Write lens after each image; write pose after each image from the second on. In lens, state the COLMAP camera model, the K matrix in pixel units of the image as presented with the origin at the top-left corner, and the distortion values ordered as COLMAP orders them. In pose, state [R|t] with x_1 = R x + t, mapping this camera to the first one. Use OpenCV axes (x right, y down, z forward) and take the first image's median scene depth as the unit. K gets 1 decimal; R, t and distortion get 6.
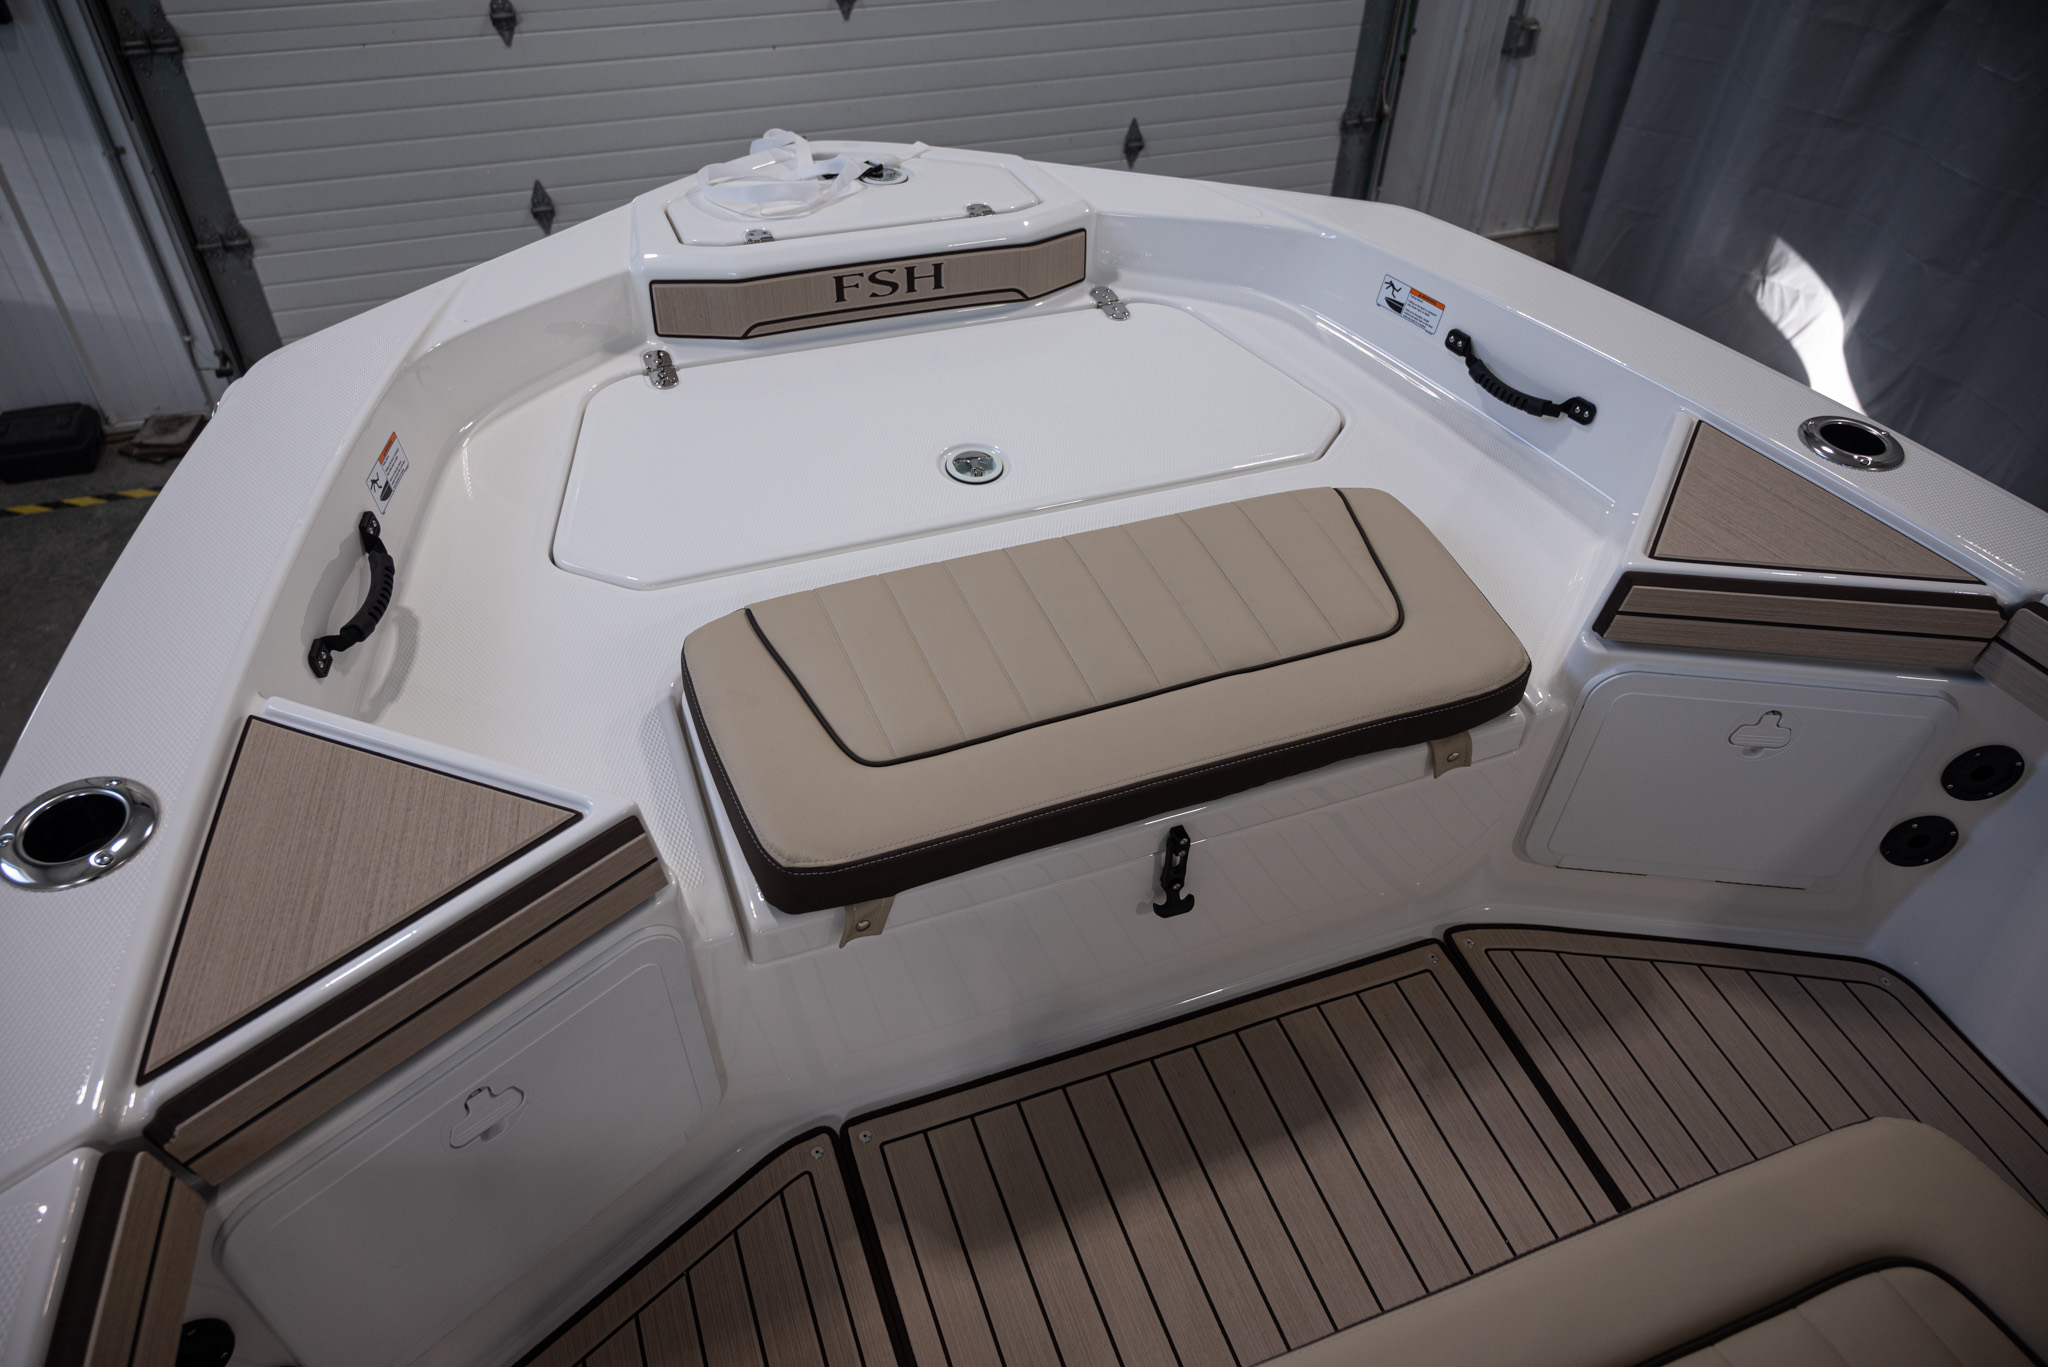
lens RADIAL K [[1360.5, 0, 1017.8], [0, 1360.5, 701.1], [0, 0, 1]] dist [-0.004748, 0.004596]
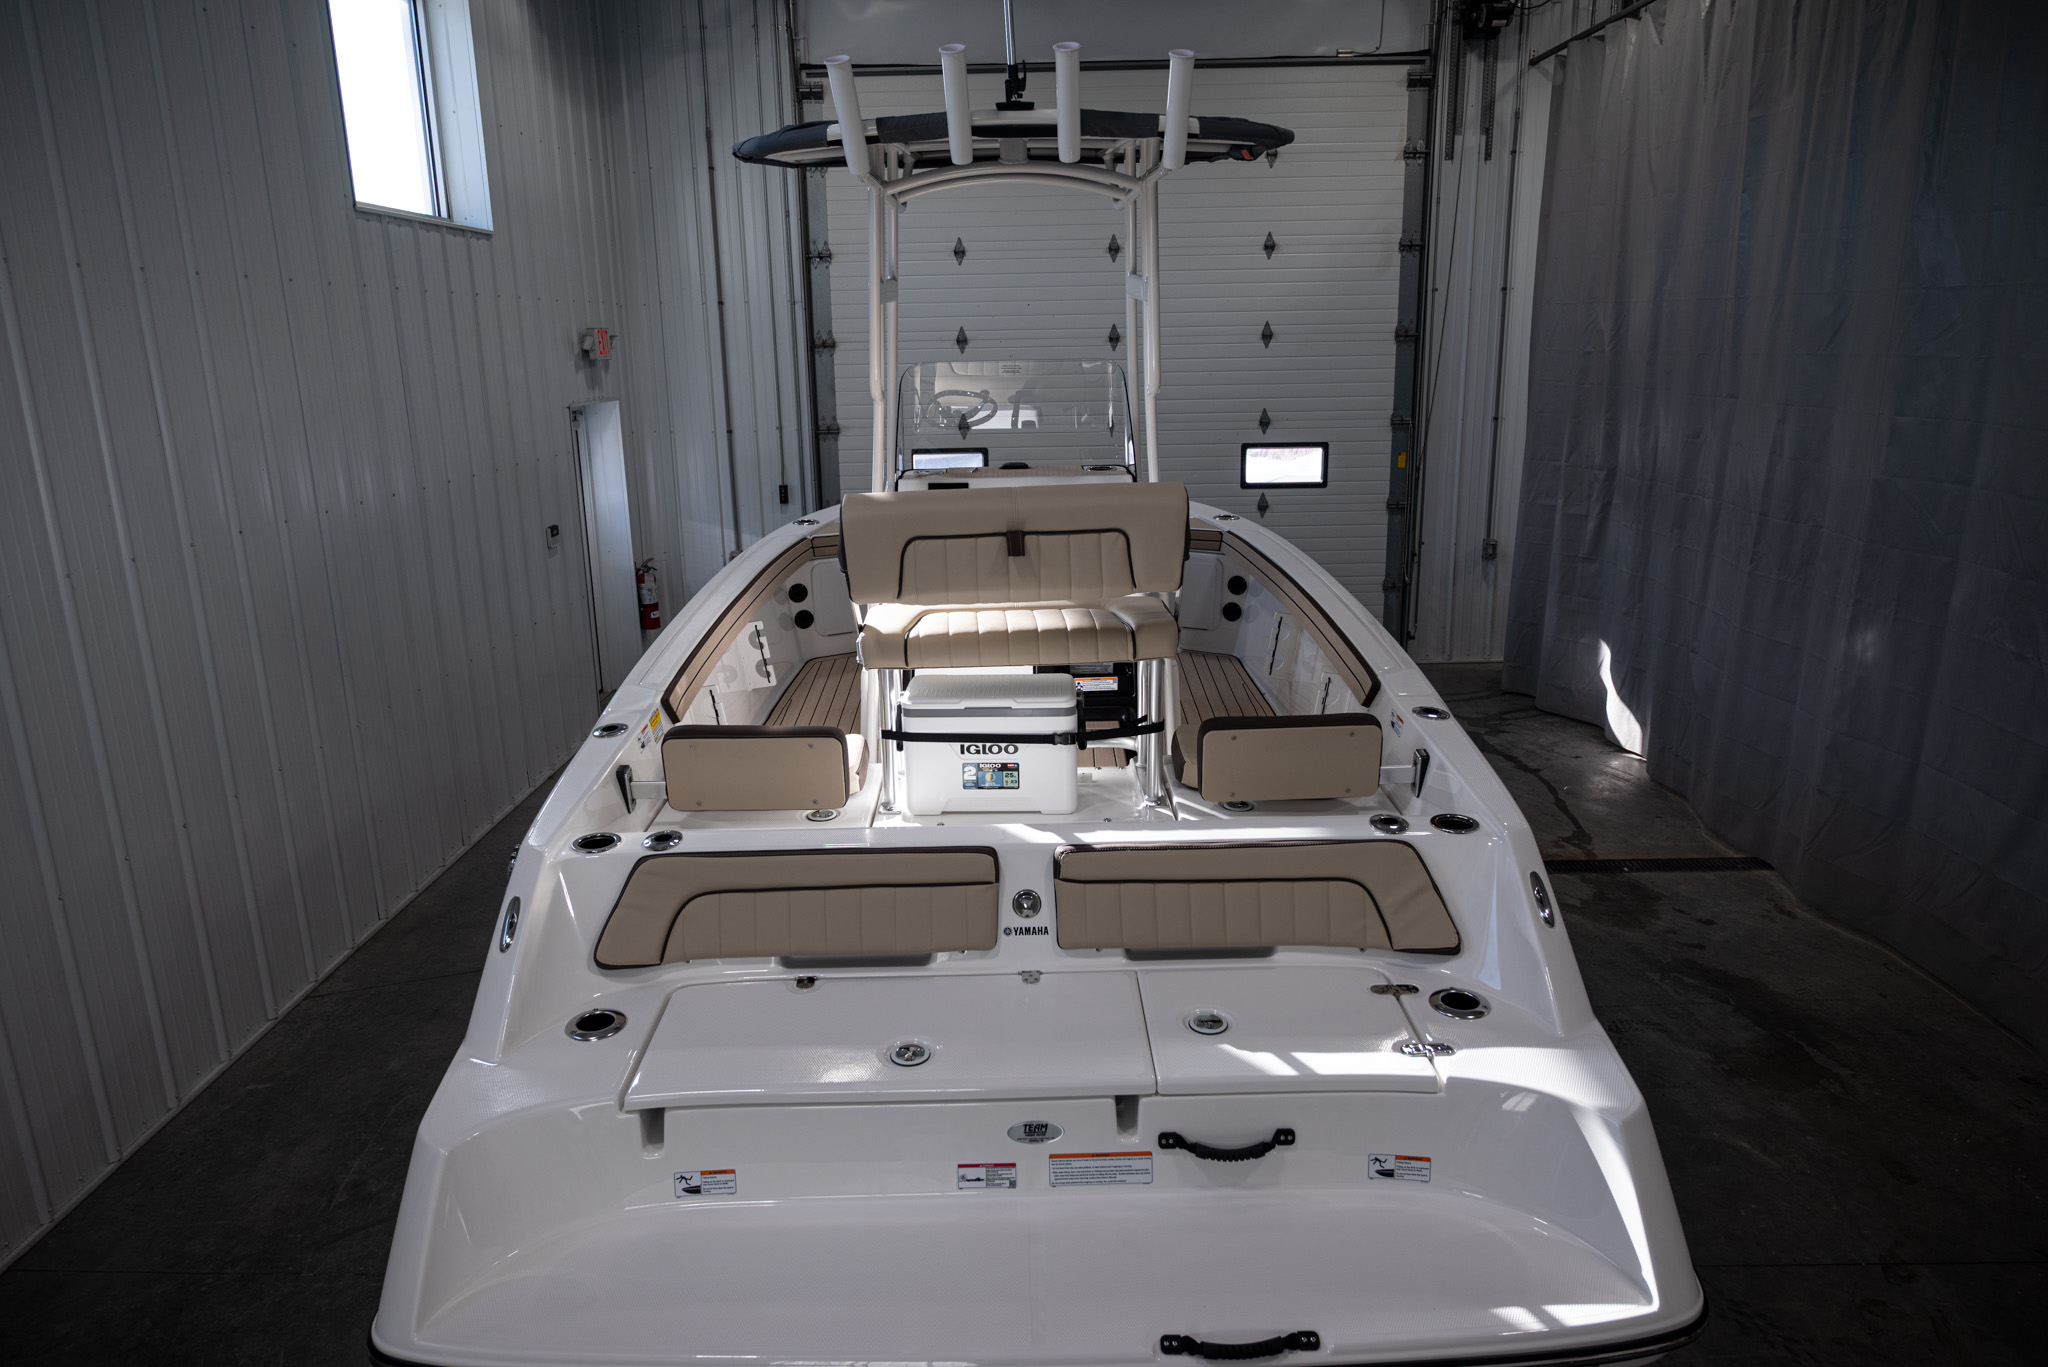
lens RADIAL K [[1360.5, 0, 1025.3], [0, 1360.5, 682.5], [0, 0, 1]] dist [-0.004748, 0.004596]
pose [[0.933888, 0.041654, -0.355132, 0.517739], [-0.203705, 0.878236, -0.432672, 0.694943], [0.293867, 0.476409, 0.828659, -0.730227]]
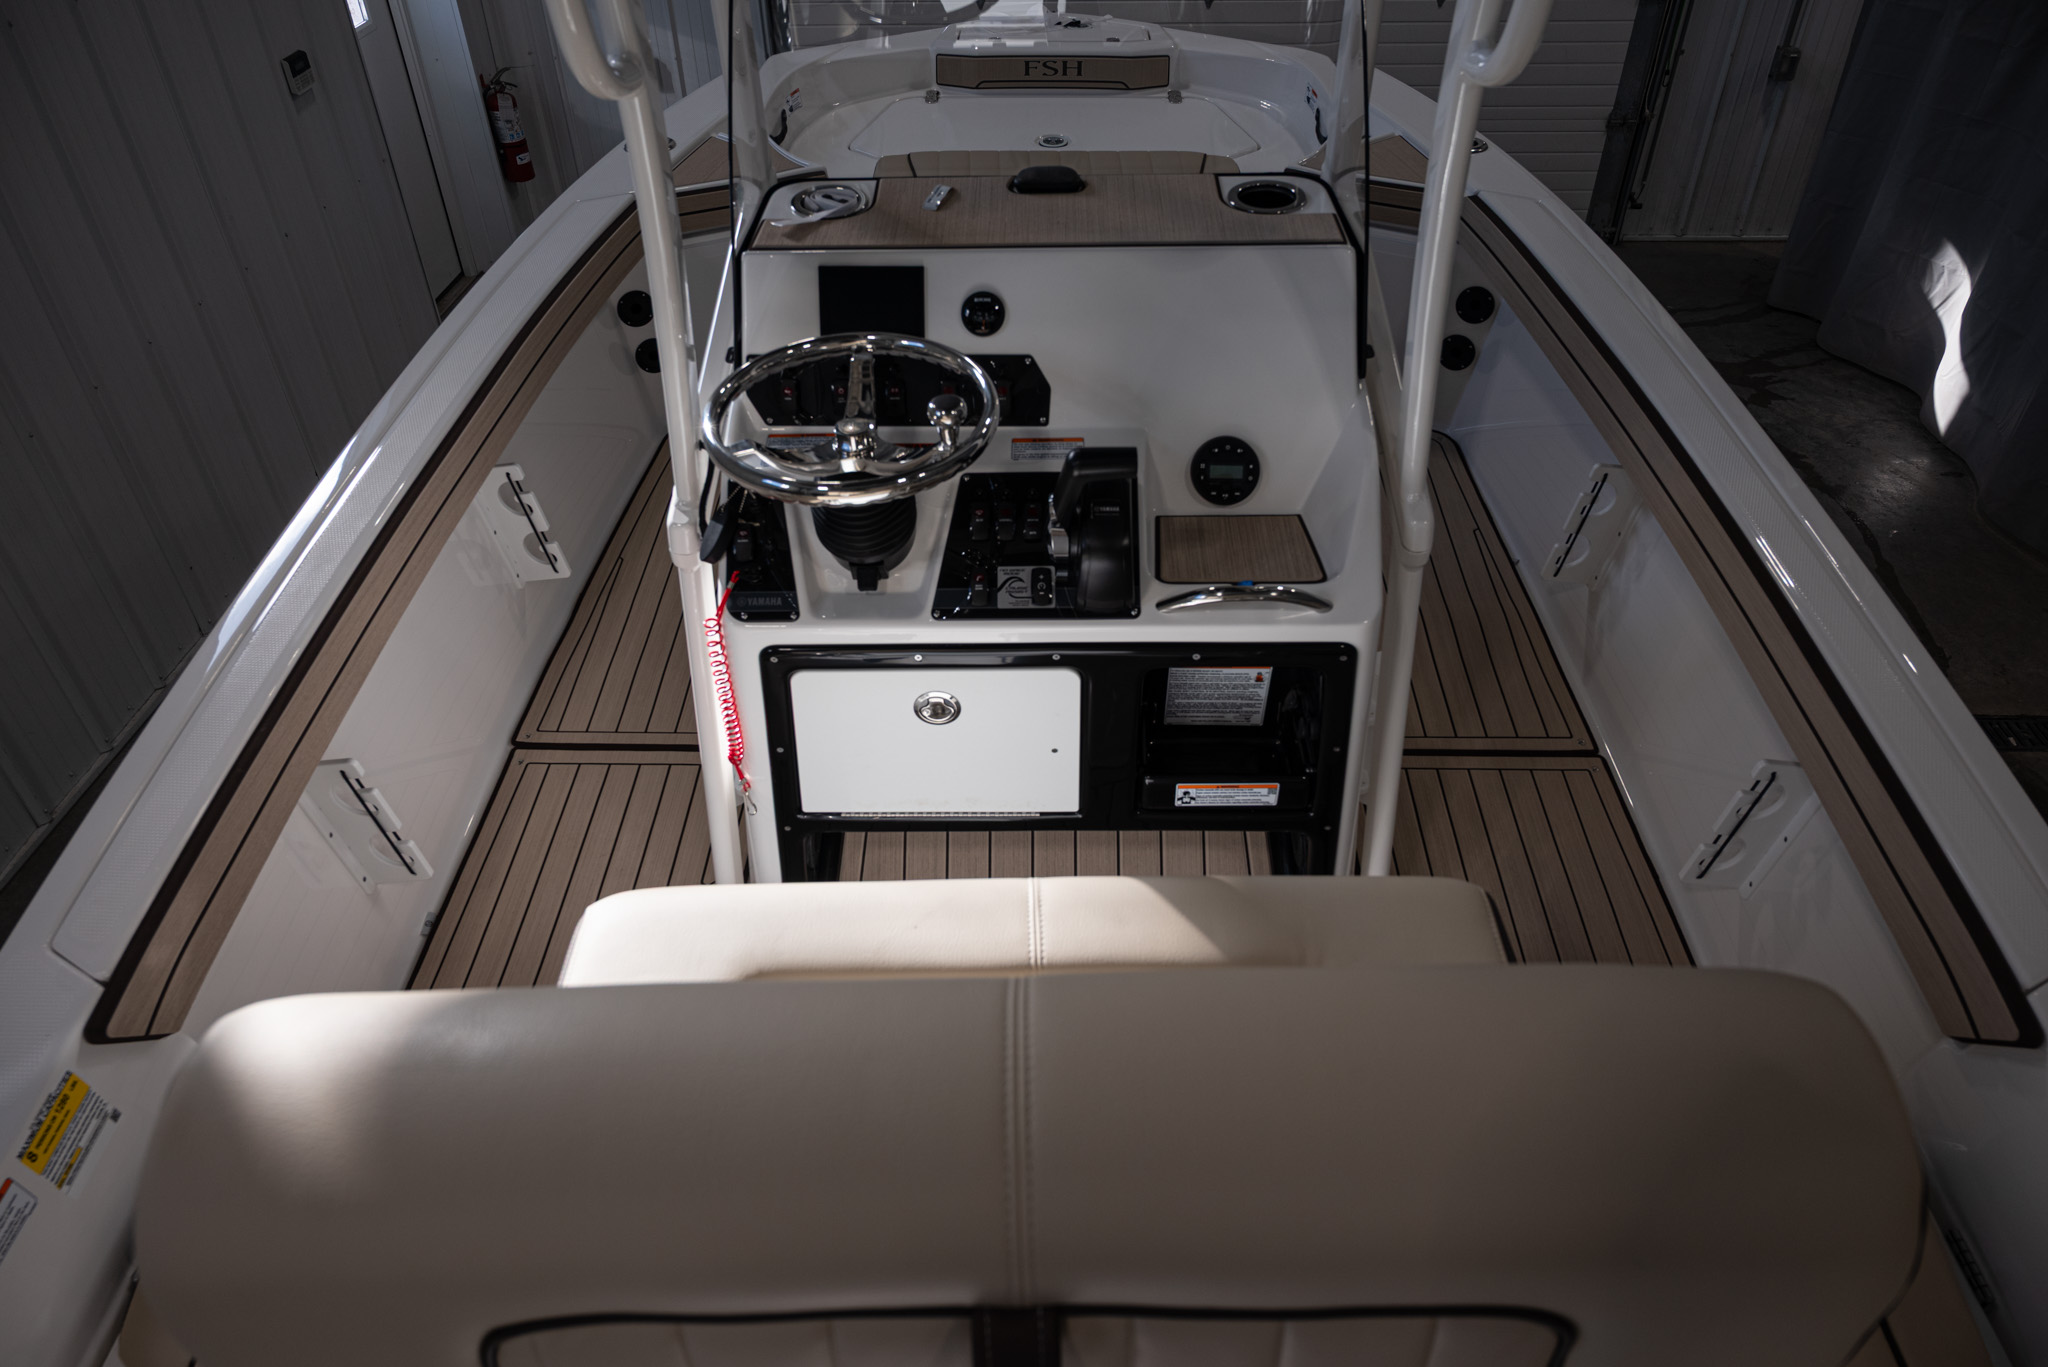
lens RADIAL K [[1360.5, 0, 1021.9], [0, 1360.5, 688.4], [0, 0, 1]] dist [-0.004748, 0.004596]
pose [[0.922437, 0.203660, -0.328073, 0.296916], [-0.225326, 0.973852, -0.029002, 0.270914], [0.313588, 0.100676, 0.944207, -0.331870]]
